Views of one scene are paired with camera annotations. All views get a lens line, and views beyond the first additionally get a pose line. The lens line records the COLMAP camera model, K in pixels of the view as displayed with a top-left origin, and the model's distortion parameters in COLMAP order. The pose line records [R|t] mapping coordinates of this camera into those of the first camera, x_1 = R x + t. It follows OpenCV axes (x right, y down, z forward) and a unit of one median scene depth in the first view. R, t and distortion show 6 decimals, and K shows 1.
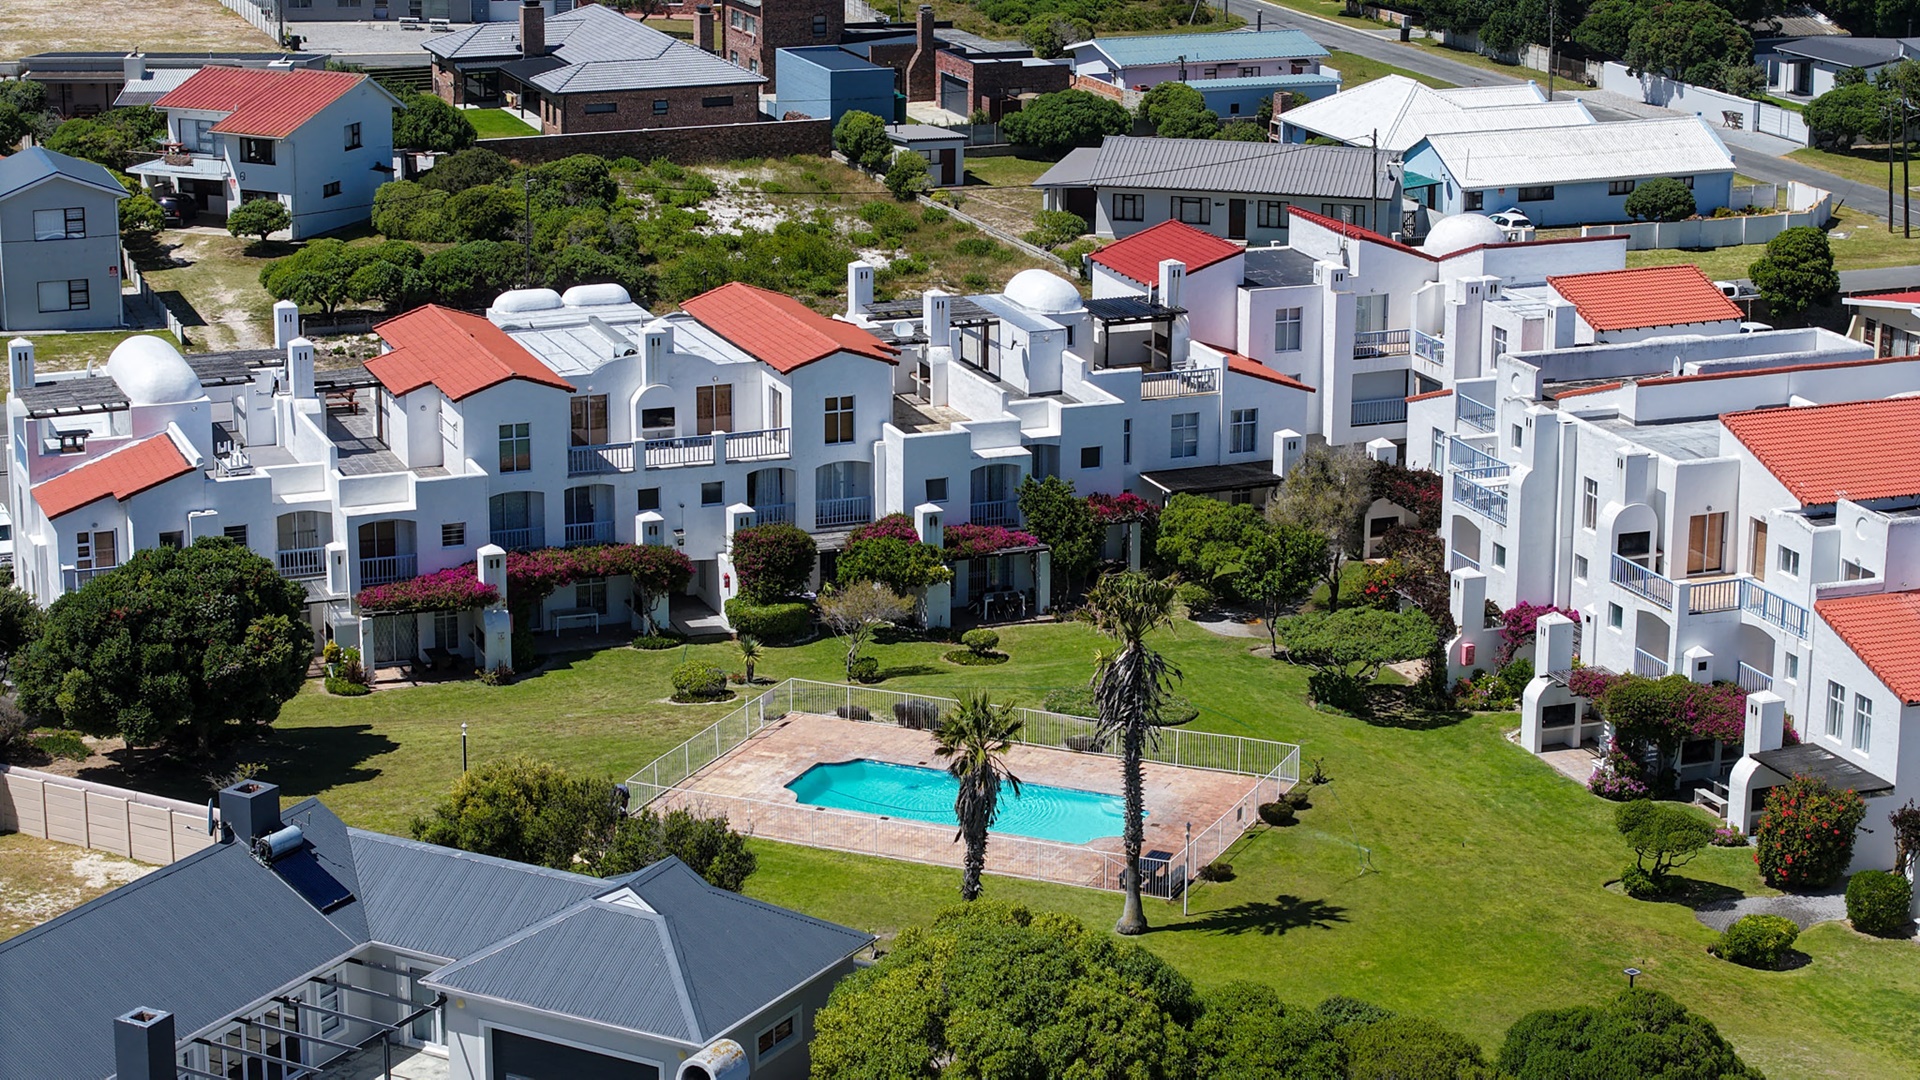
lens RADIAL K [[3834.2, 0, 960.0], [0, 3834.2, 540.0], [0, 0, 1]] dist [-0.256282, 1.296578]
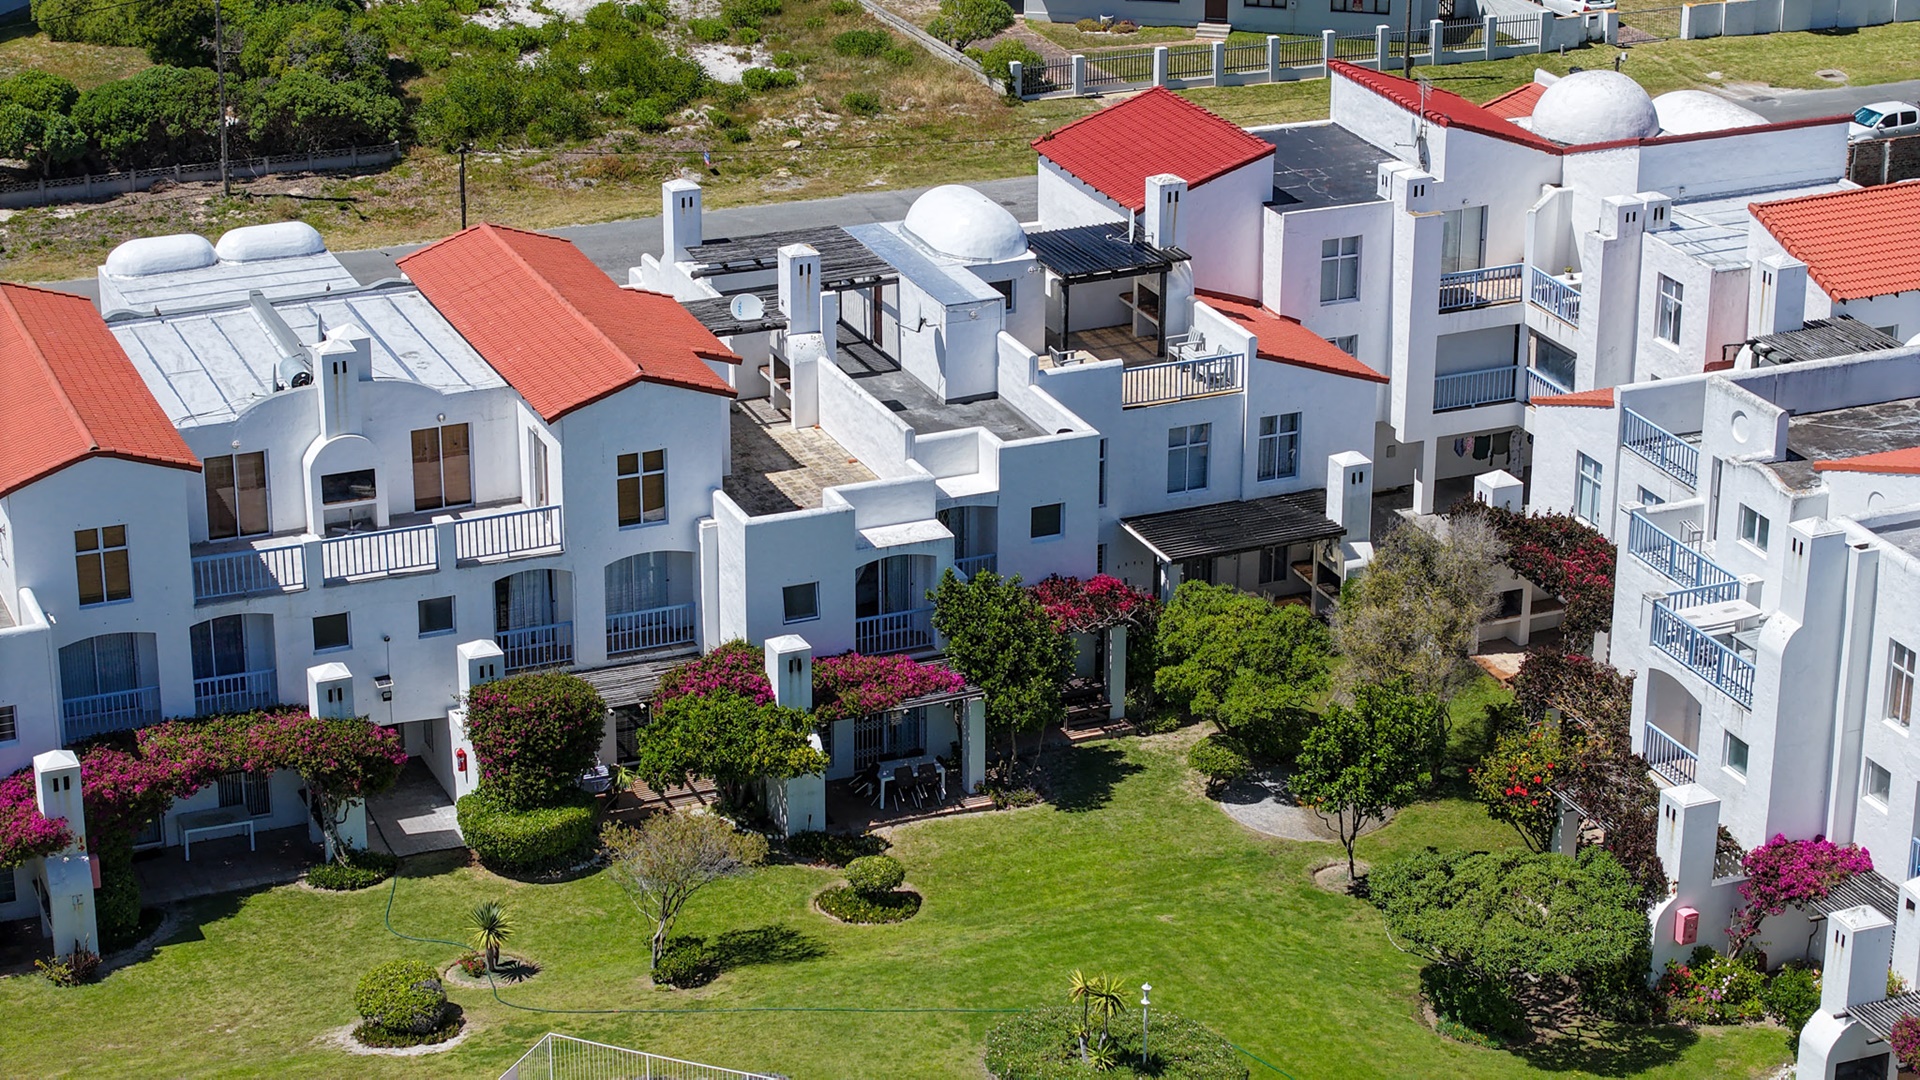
lens RADIAL K [[3834.2, 0, 960.0], [0, 3834.2, 540.0], [0, 0, 1]] dist [-0.256282, 1.296578]
pose [[0.999564, -0.010711, 0.027526, 0.002666], [0.007627, 0.993925, 0.109796, -0.090626], [-0.028534, -0.109538, 0.993573, 0.388006]]
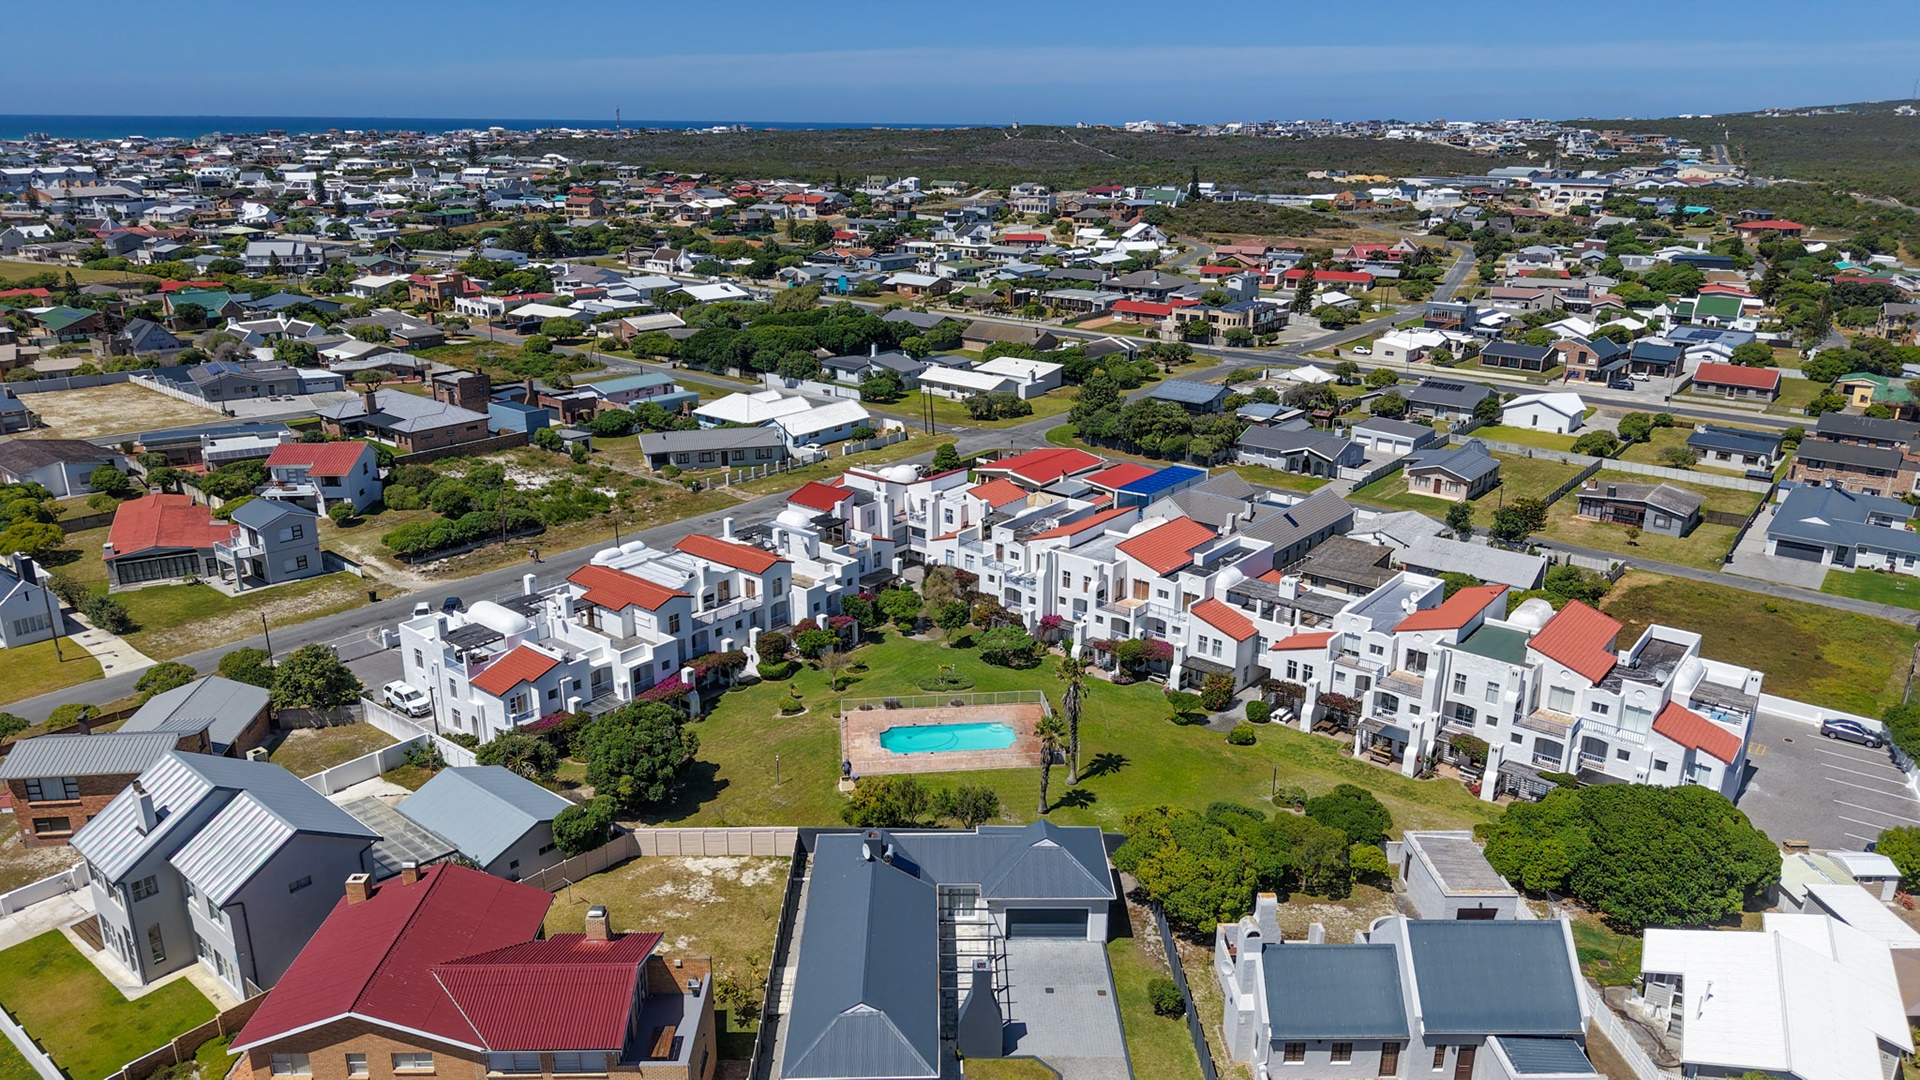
lens RADIAL K [[1265.0, 0, 960.0], [0, 1265.0, 540.0], [0, 0, 1]] dist [0.089332, -0.143303]
pose [[0.867215, -0.151622, 0.474287, -0.330106], [0.127331, 0.988369, 0.083147, -0.119907], [-0.481378, -0.011715, 0.876435, 0.181607]]
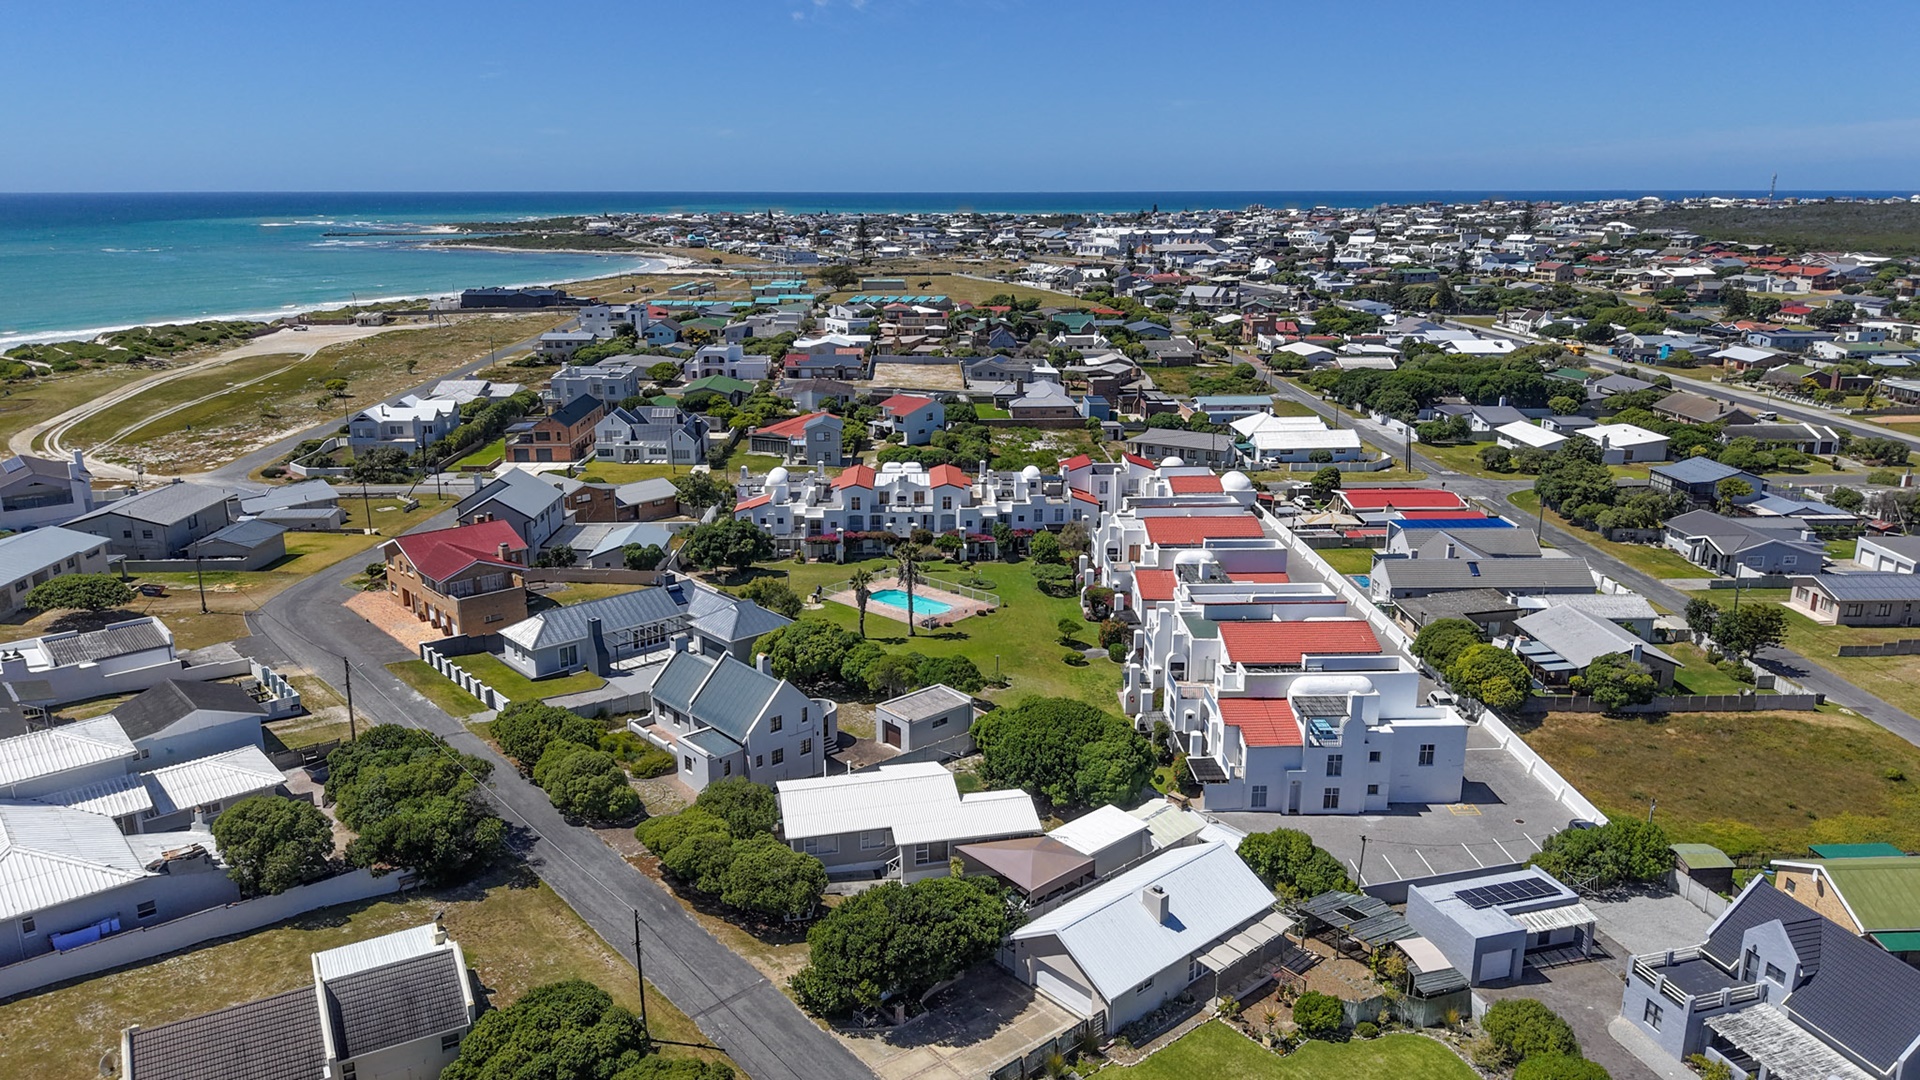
lens RADIAL K [[1265.0, 0, 960.0], [0, 1265.0, 540.0], [0, 0, 1]] dist [0.089332, -0.143303]
pose [[0.942737, 0.080773, -0.323608, 0.380545], [-0.081860, 0.996591, 0.010275, -0.009218], [0.323335, 0.016804, 0.946135, -0.152208]]
